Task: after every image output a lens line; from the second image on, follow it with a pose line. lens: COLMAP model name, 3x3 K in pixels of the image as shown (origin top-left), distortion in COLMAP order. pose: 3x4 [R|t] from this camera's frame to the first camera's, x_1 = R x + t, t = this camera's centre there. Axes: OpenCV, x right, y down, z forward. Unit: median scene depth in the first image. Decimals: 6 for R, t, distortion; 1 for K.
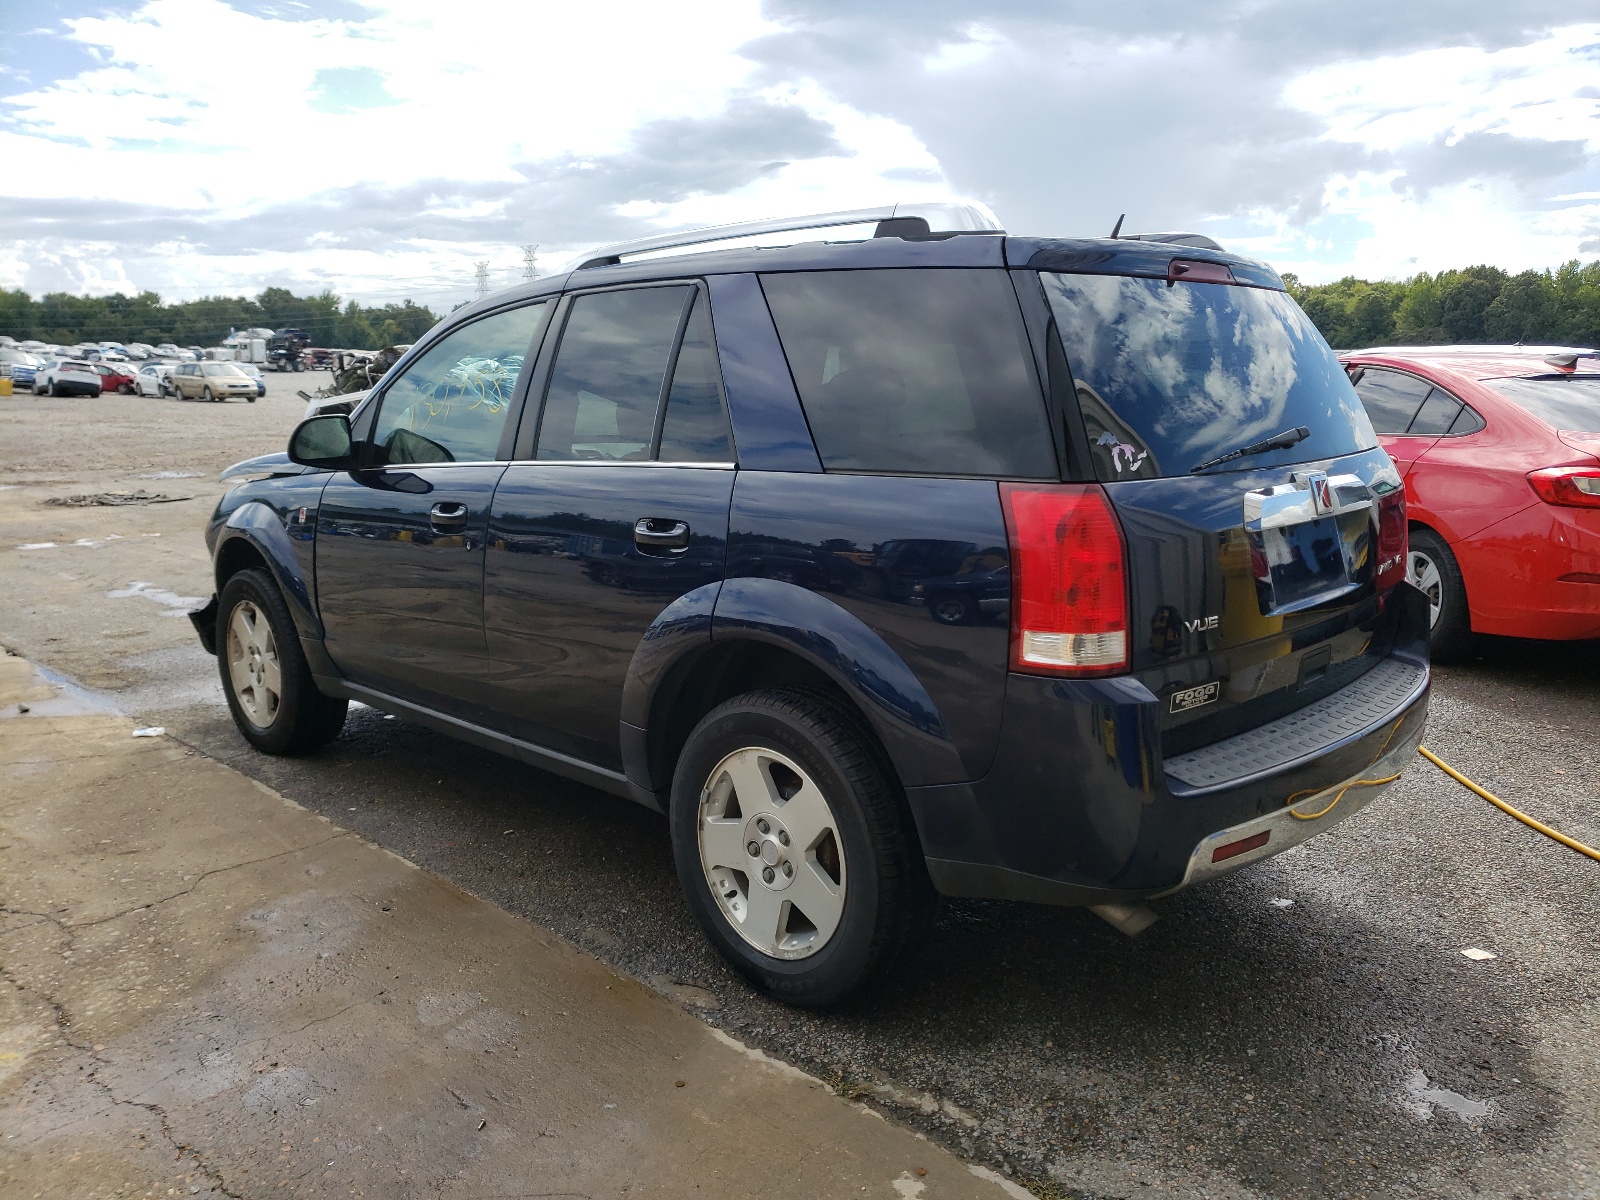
lens RADIAL K [[1224.9, 0, 800.0], [0, 1224.9, 600.0], [0, 0, 1]] dist [0.009705, 0.009922]
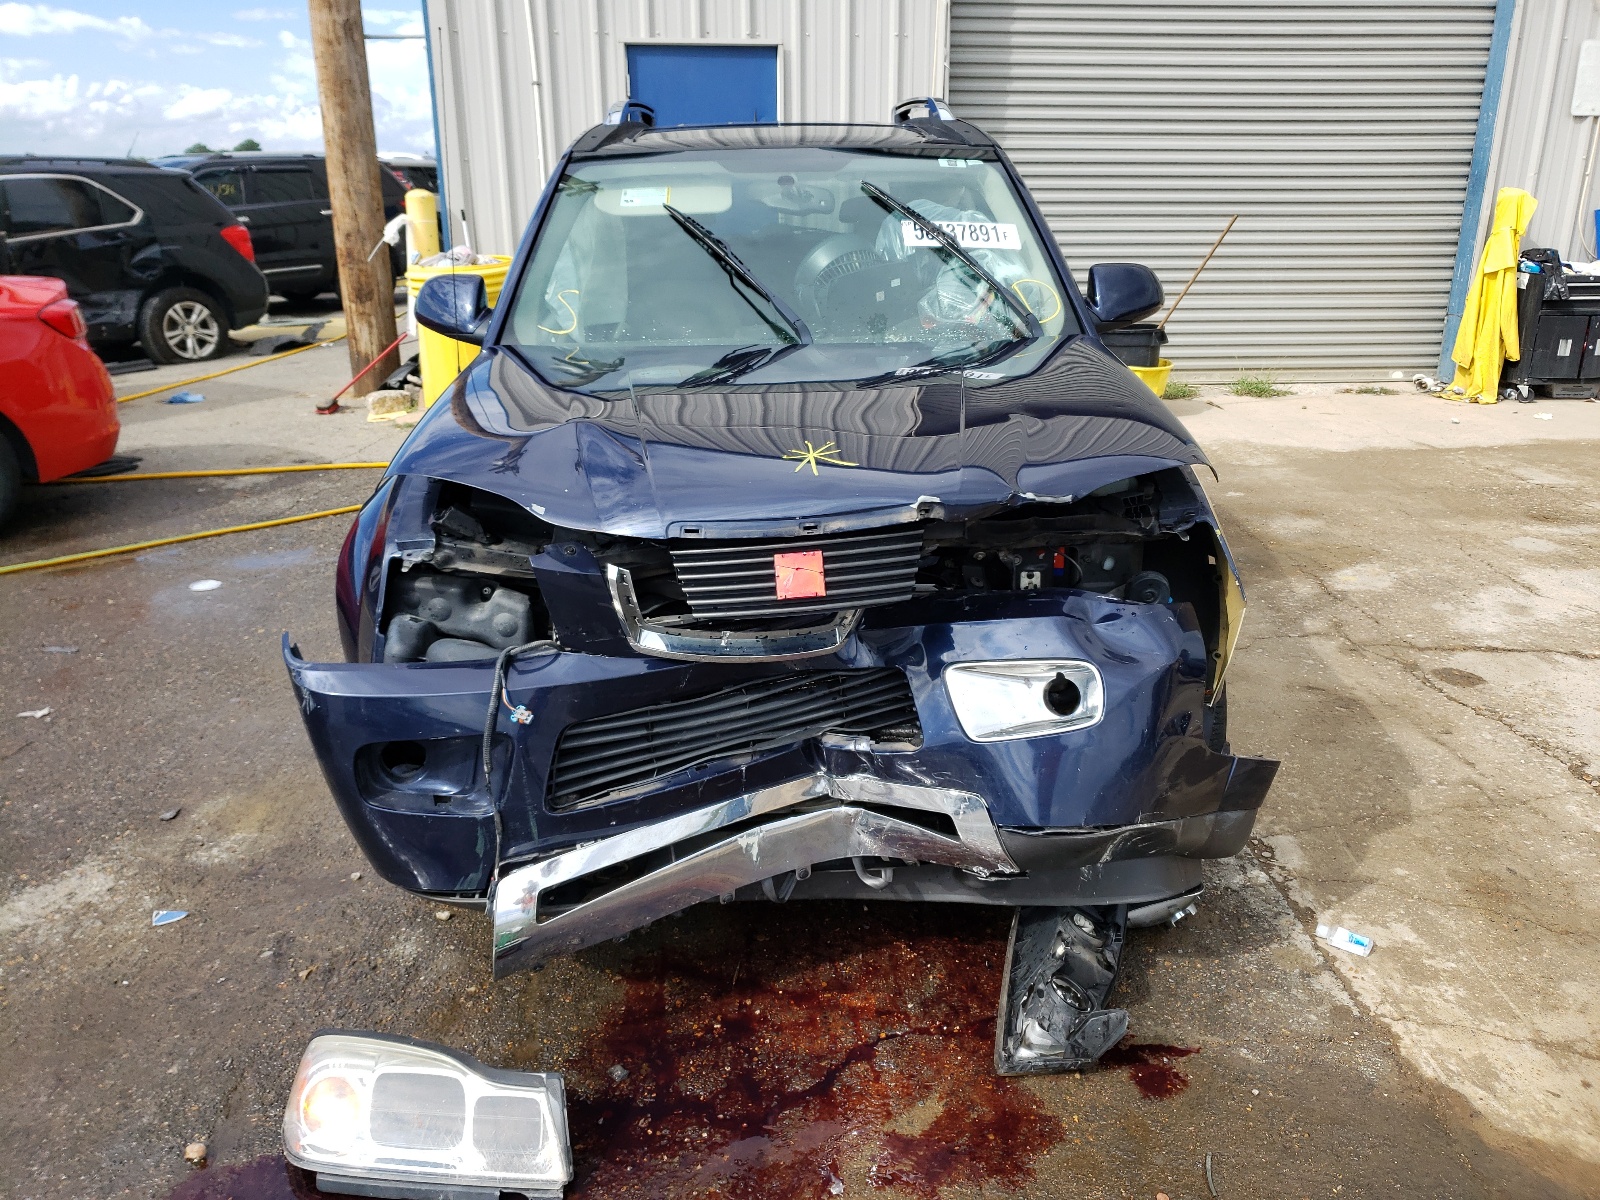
lens RADIAL K [[1224.9, 0, 800.0], [0, 1224.9, 600.0], [0, 0, 1]] dist [0.009705, 0.009922]
pose [[-0.694889, -0.224388, 0.683213, -0.830728], [0.156216, 0.880281, 0.447997, -0.345771], [-0.701945, 0.418037, -0.576644, 1.654214]]
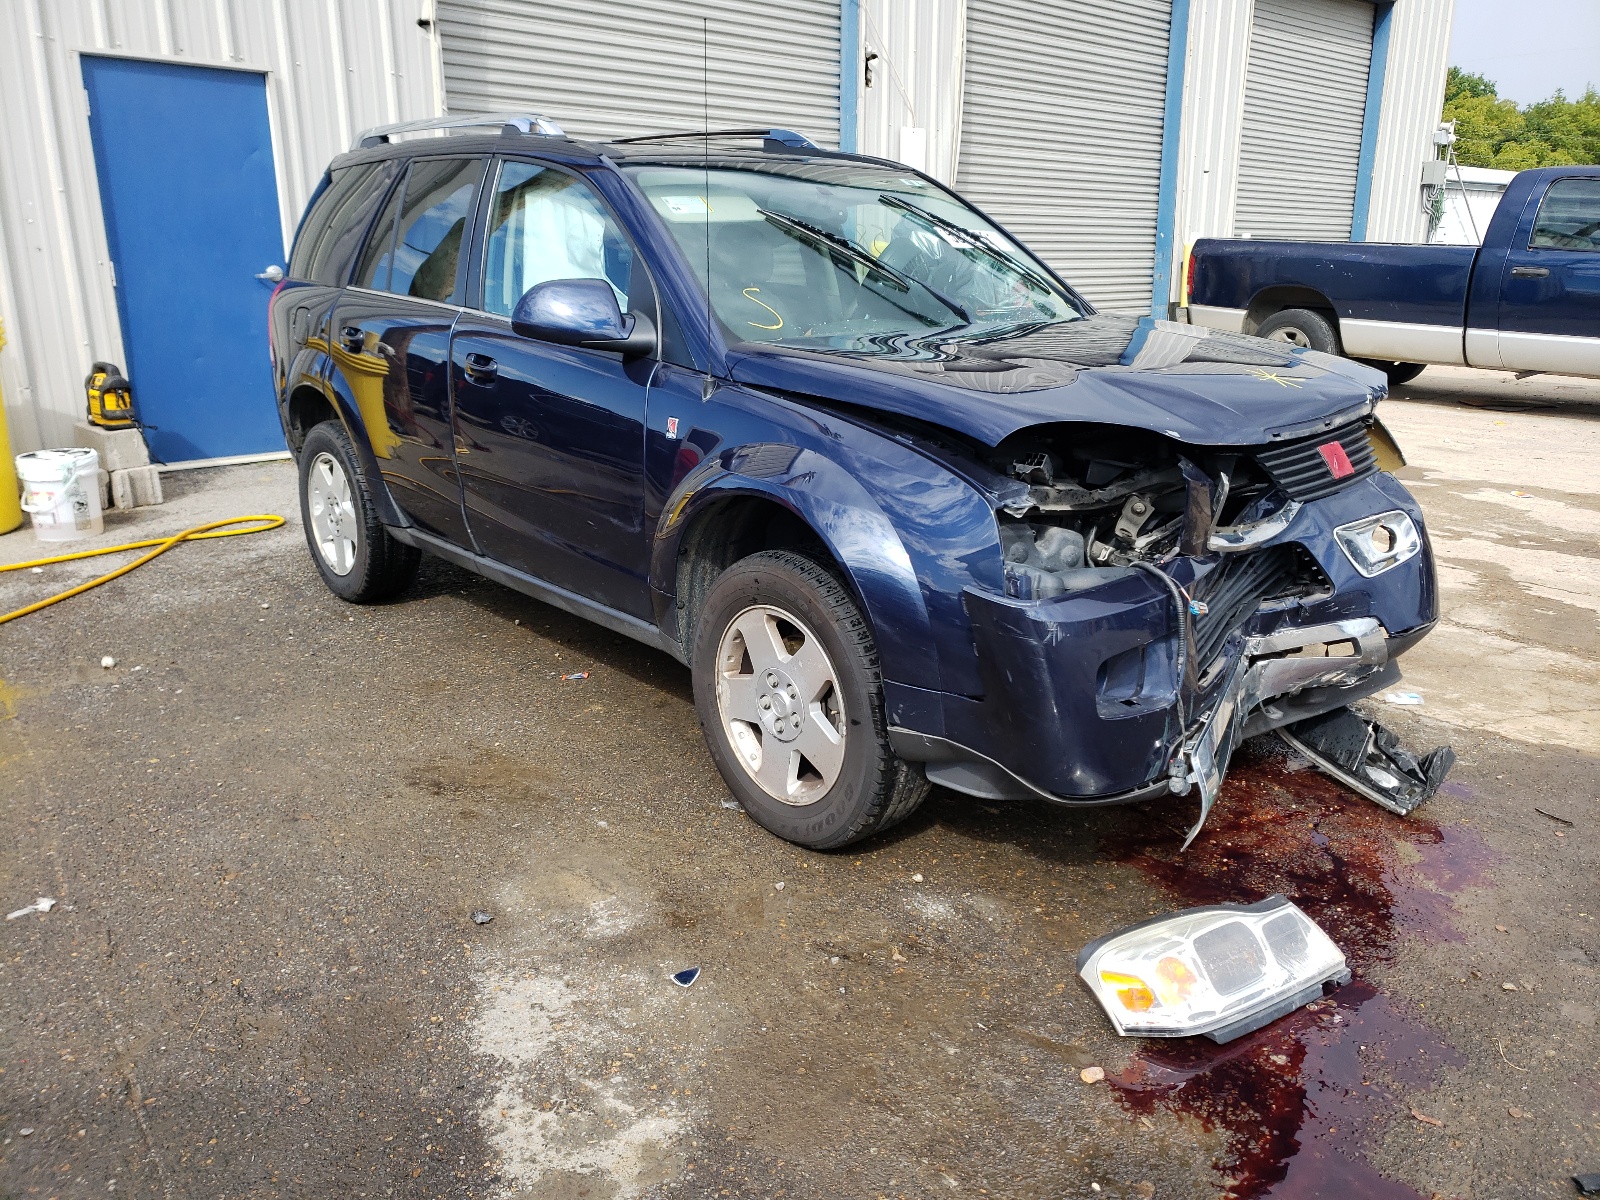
lens RADIAL K [[1246.1, 0, 800.0], [0, 1246.1, 600.0], [0, 0, 1]] dist [0.007618, 0.006636]
pose [[-0.991168, -0.027549, 0.129718, -0.312560], [0.036102, 0.885181, 0.463844, -0.385680], [-0.127602, 0.464430, -0.876369, 2.010556]]
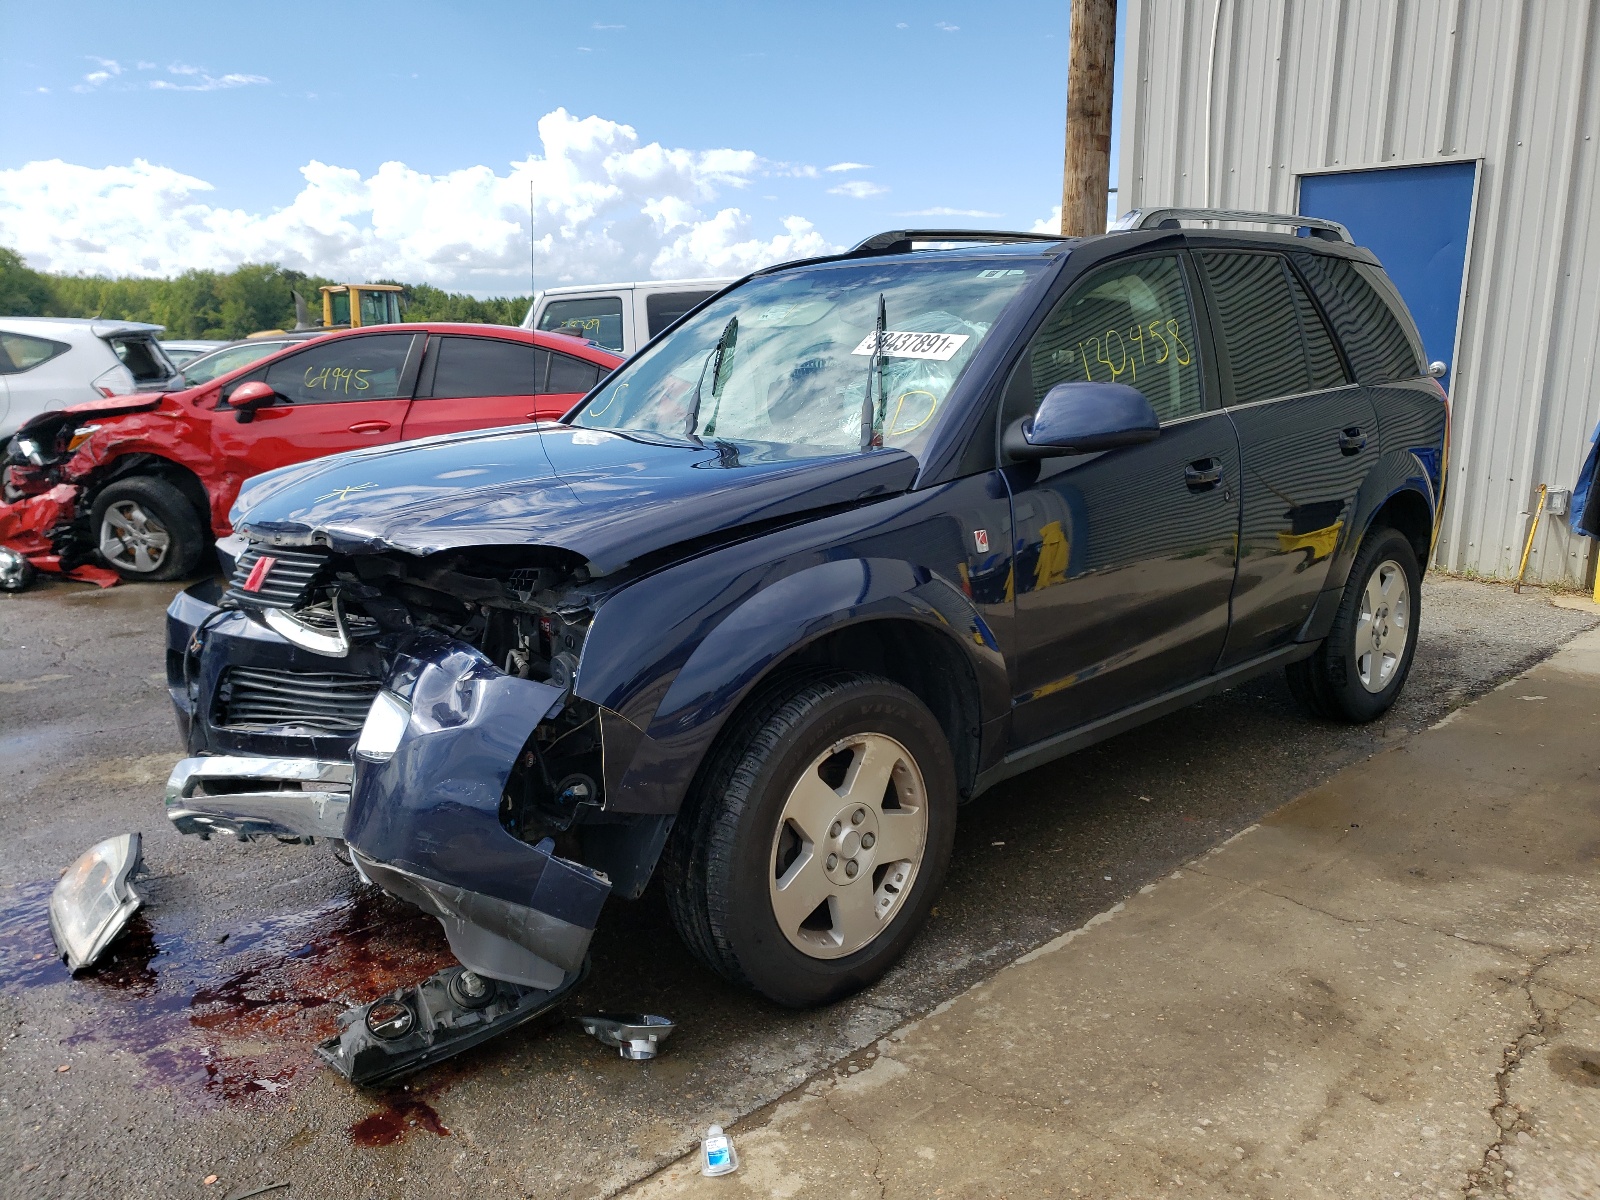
lens RADIAL K [[1224.9, 0, 800.0], [0, 1224.9, 600.0], [0, 0, 1]] dist [0.009705, 0.009922]
pose [[0.059840, -0.207630, 0.976376, -1.089485], [0.203731, 0.960080, 0.191678, -0.192731], [-0.977196, 0.187448, 0.099752, 1.053460]]
